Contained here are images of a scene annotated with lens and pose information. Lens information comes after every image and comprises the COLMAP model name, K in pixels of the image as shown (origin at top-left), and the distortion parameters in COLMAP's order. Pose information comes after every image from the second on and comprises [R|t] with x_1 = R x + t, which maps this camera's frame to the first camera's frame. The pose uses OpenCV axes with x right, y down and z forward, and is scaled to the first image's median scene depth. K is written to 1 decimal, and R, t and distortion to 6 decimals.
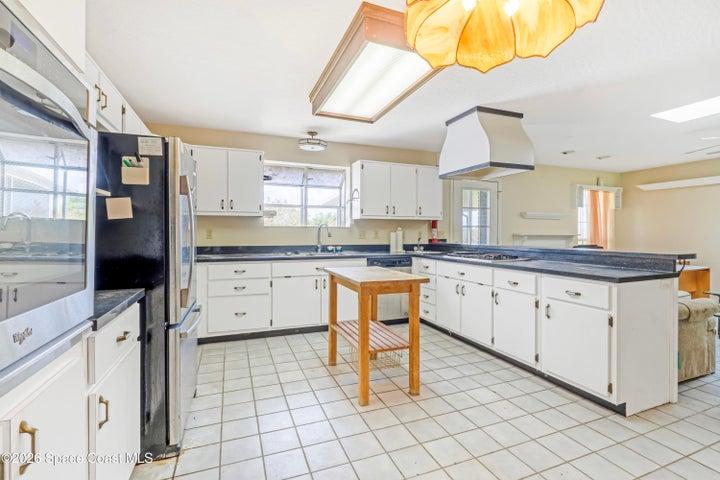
lens RADIAL K [[334.9, 0, 378.5], [0, 334.9, 236.5], [0, 0, 1]] dist [0.005036, 0.000508]
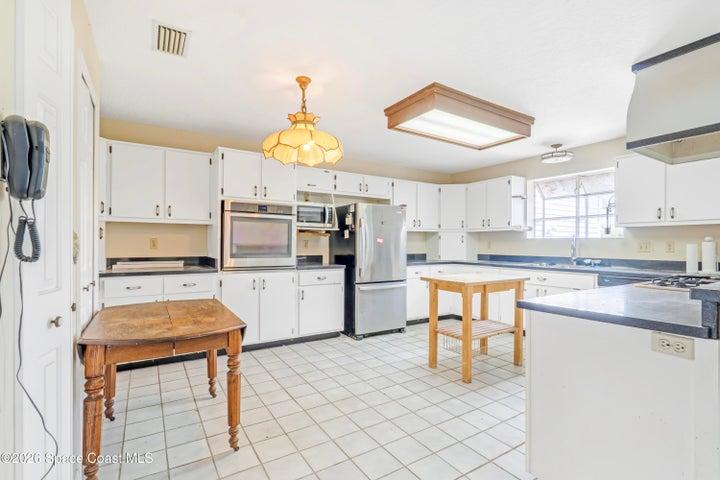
lens RADIAL K [[334.9, 0, 363.1], [0, 334.9, 242.4], [0, 0, 1]] dist [0.005036, 0.000508]
pose [[0.165084, -0.015096, -0.986164, 0.652252], [-0.019972, 0.999627, -0.018645, 0.012528], [0.986077, 0.022774, 0.164721, 0.248559]]
